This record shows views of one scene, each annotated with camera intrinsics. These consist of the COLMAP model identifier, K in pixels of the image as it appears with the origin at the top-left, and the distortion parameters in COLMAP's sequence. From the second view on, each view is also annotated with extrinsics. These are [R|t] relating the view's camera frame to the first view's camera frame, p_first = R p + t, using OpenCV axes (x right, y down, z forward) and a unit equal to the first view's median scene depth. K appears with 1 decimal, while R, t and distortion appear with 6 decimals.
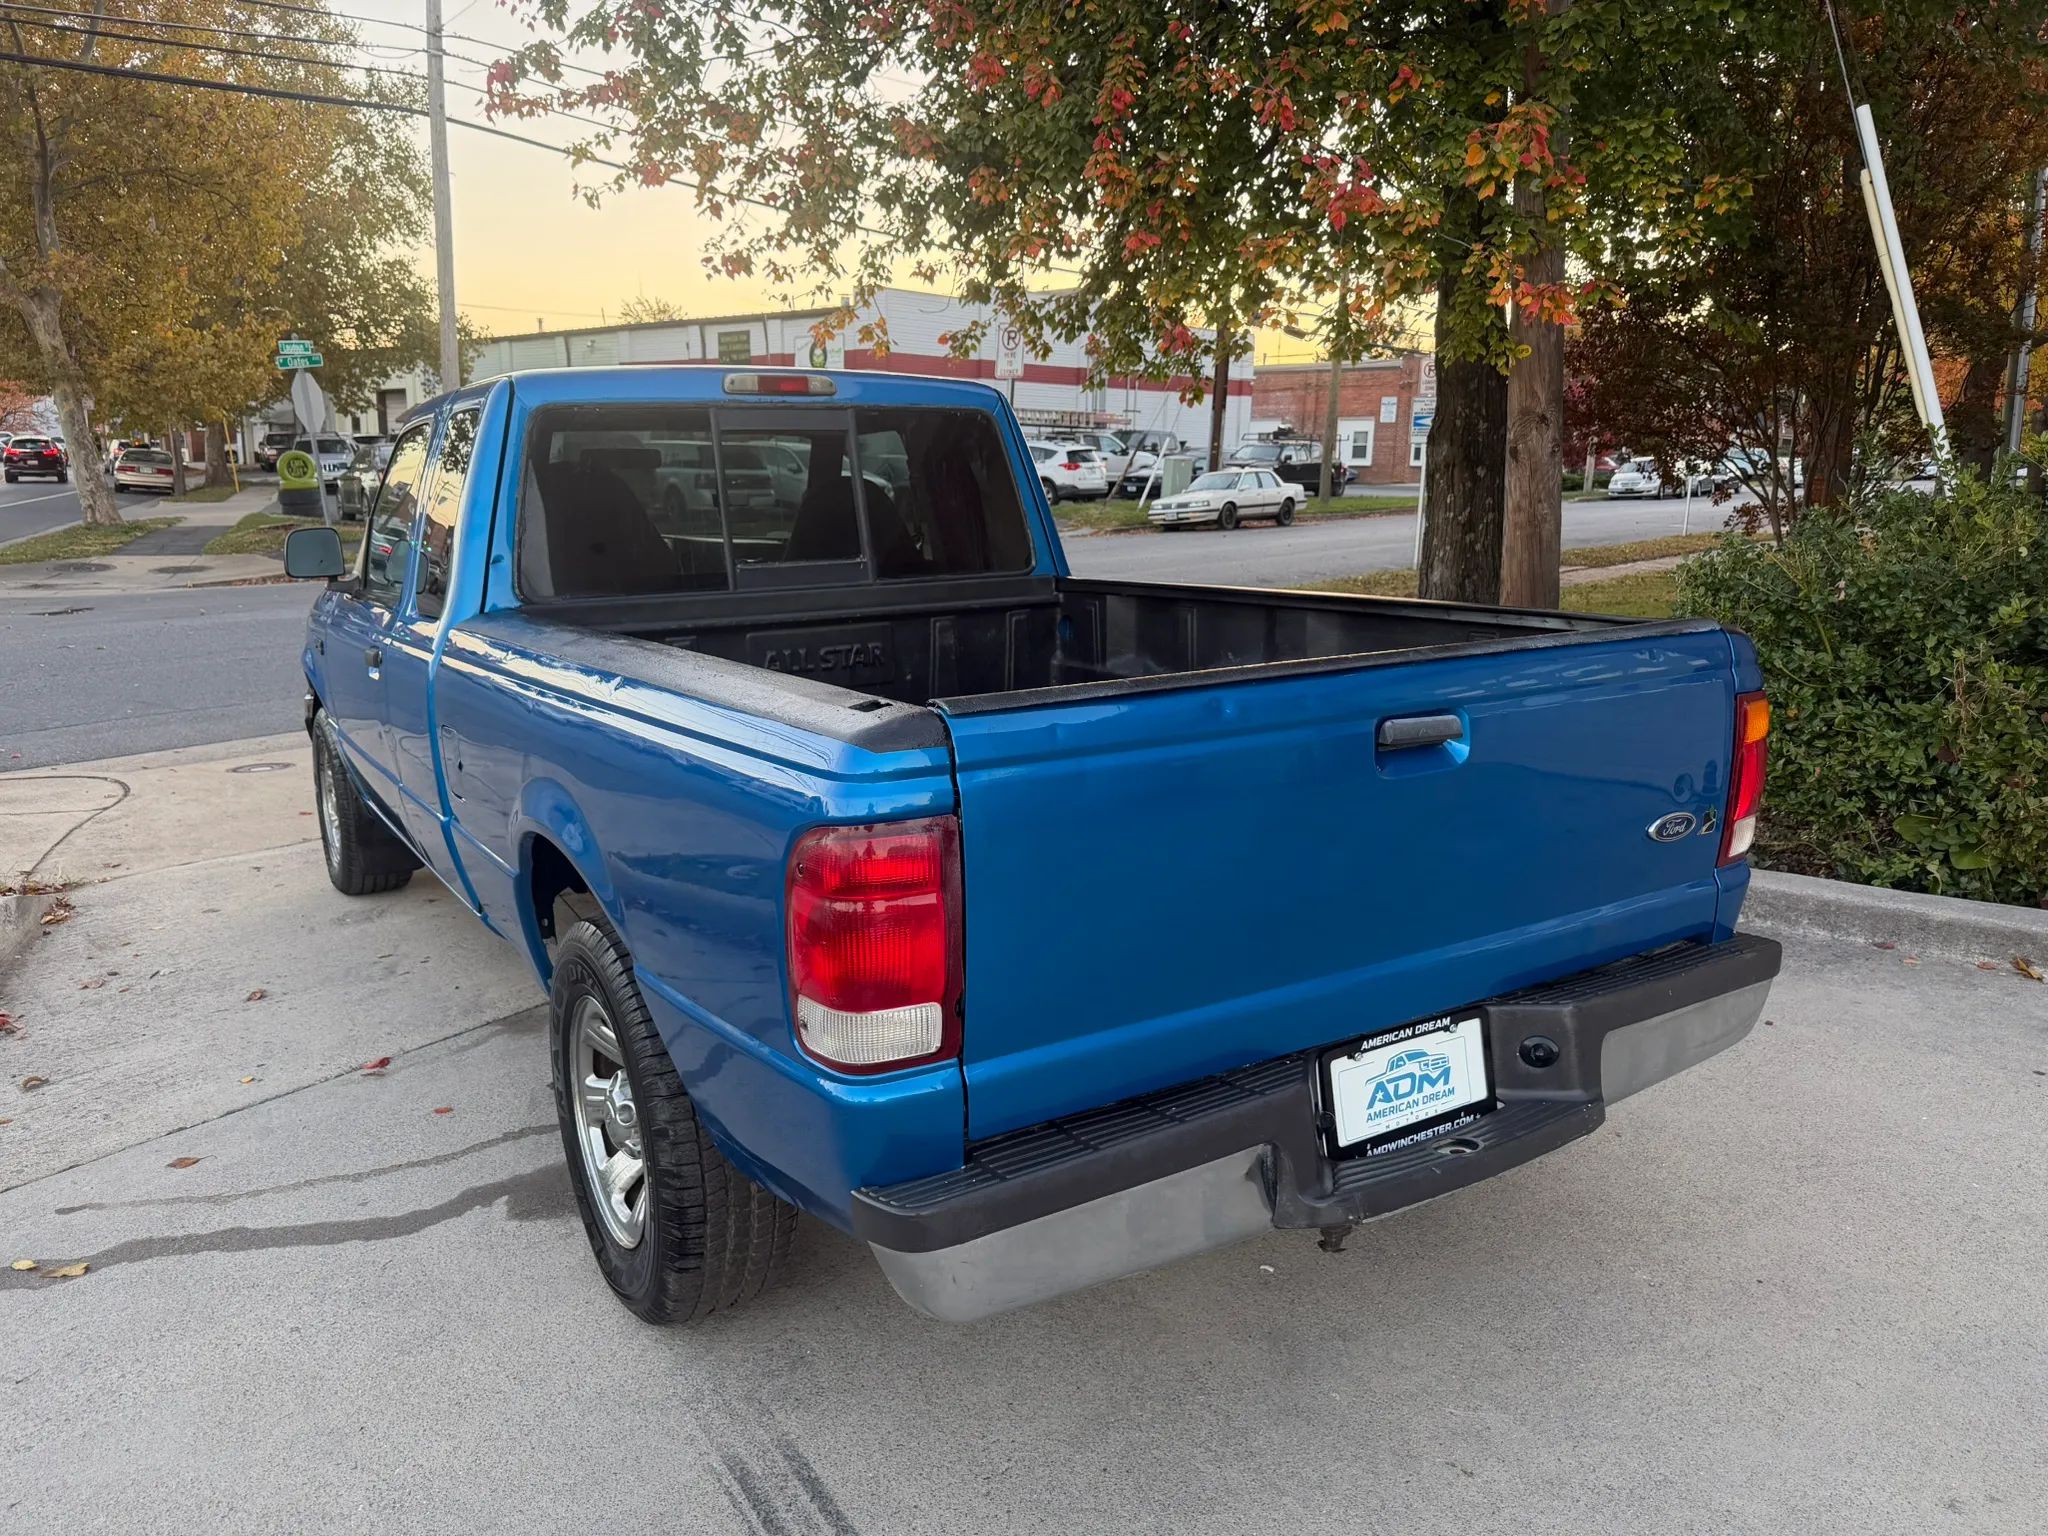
lens RADIAL K [[1438.3, 0, 1024.0], [0, 1438.3, 768.0], [0, 0, 1]] dist [0.028277, -0.048927]
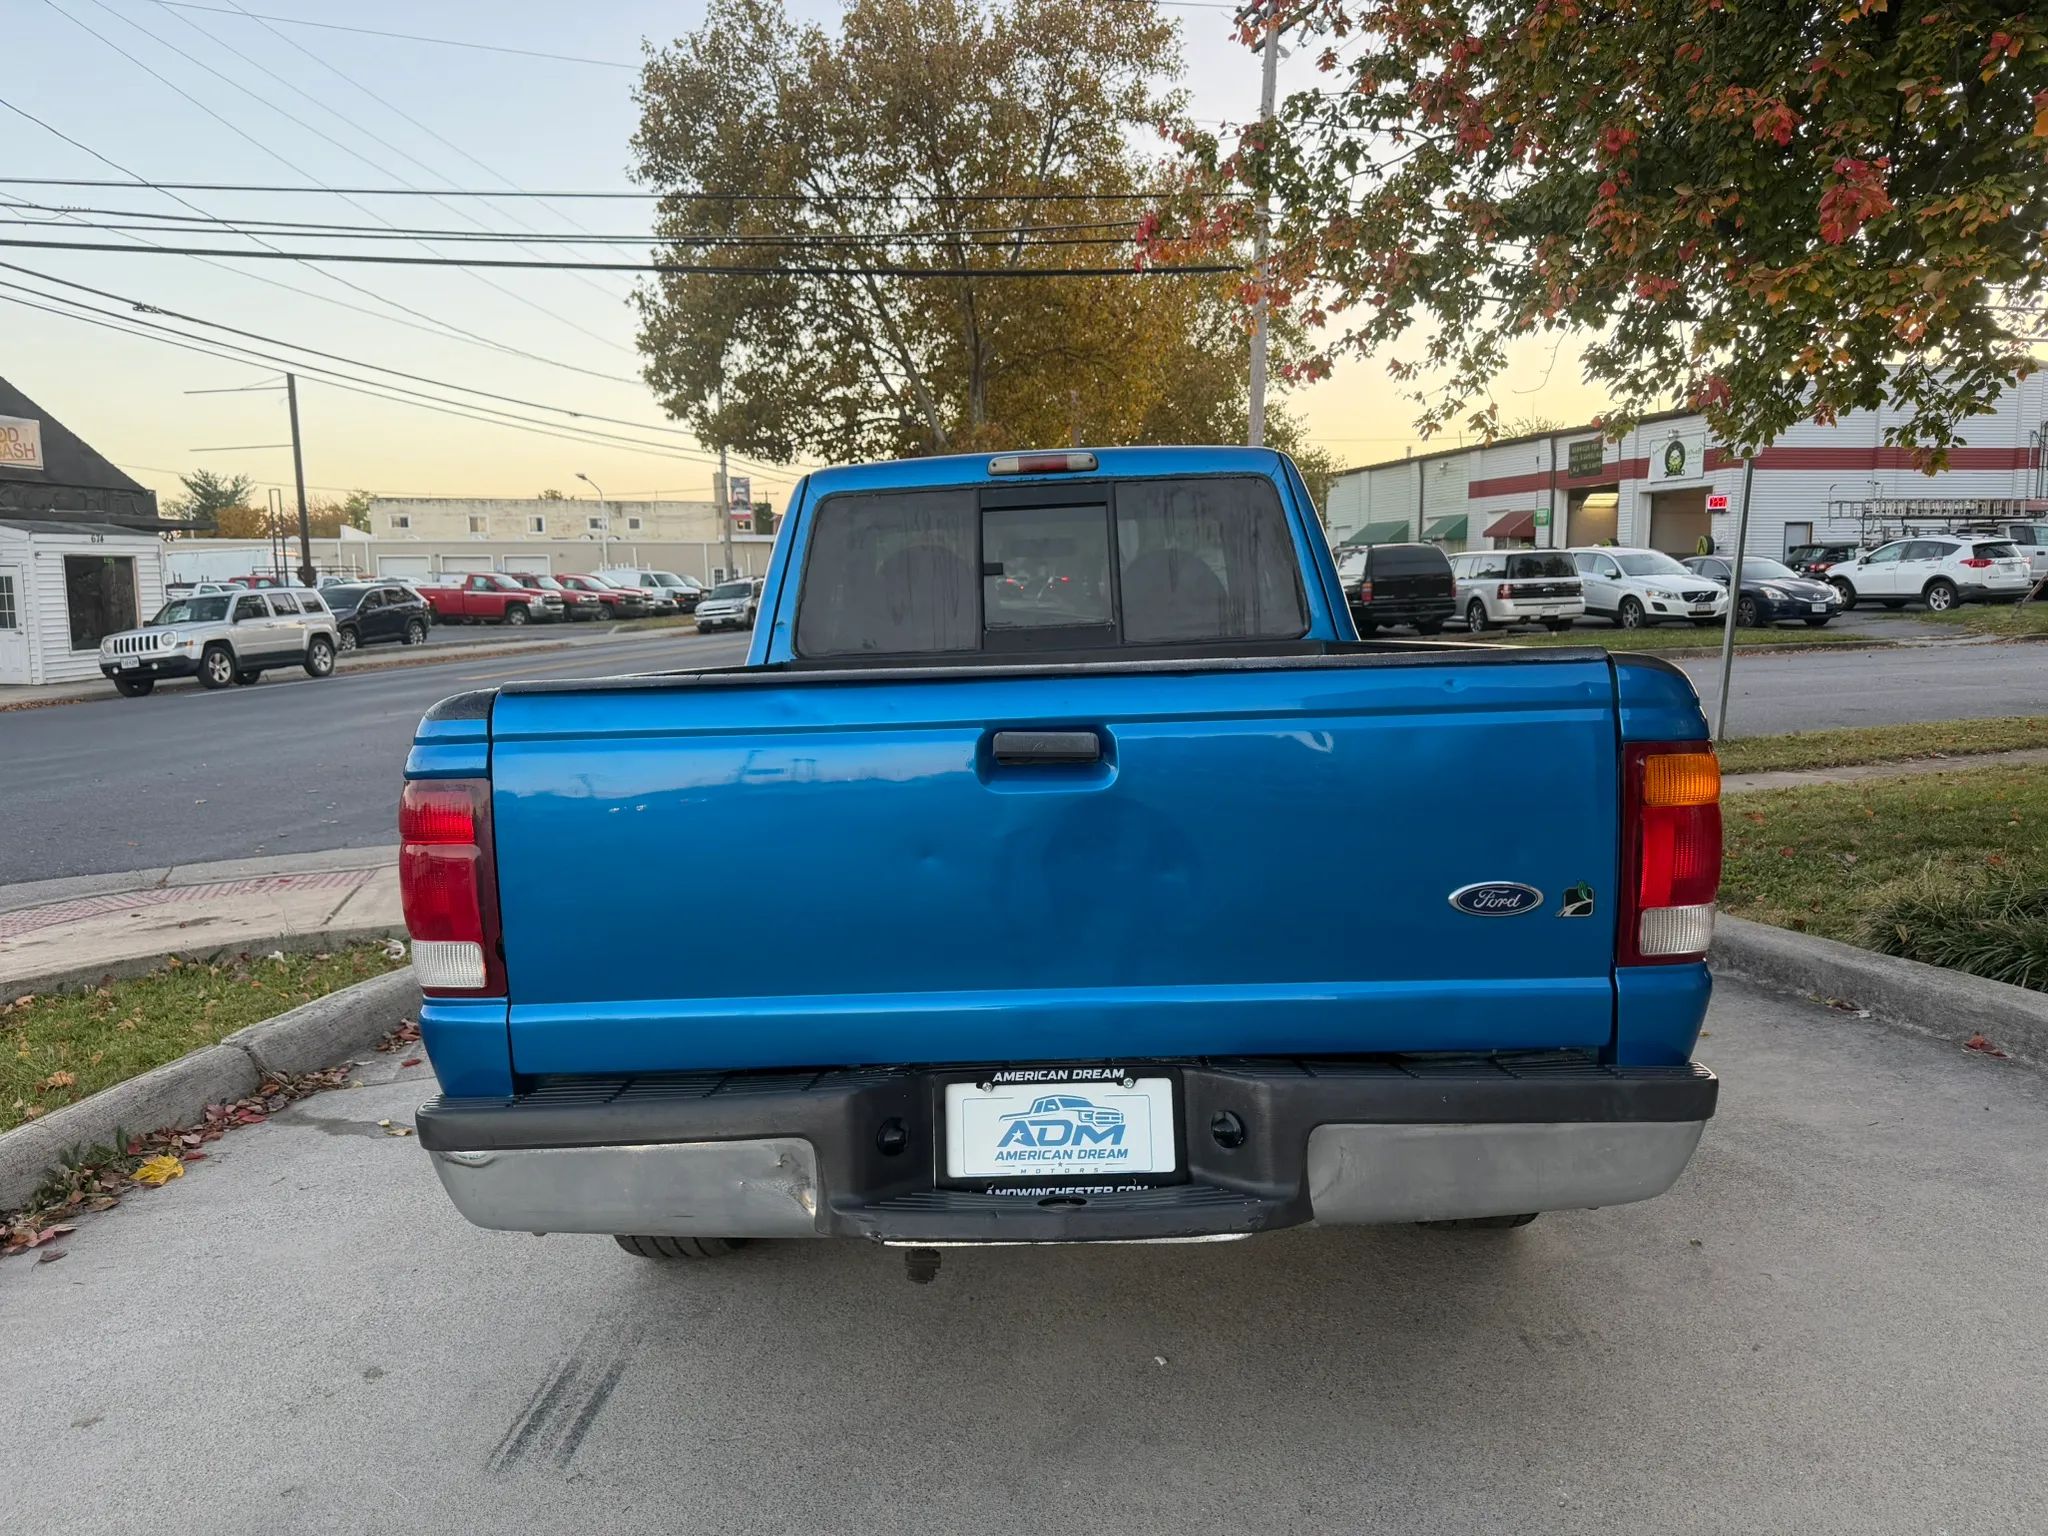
lens RADIAL K [[1424.3, 0, 1024.0], [0, 1424.3, 768.0], [0, 0, 1]] dist [0.062318, -0.083462]
pose [[0.834032, 0.042047, -0.550112, 0.355080], [-0.085785, 0.994848, -0.054020, 0.018385], [0.545006, 0.092246, 0.833342, 0.096170]]
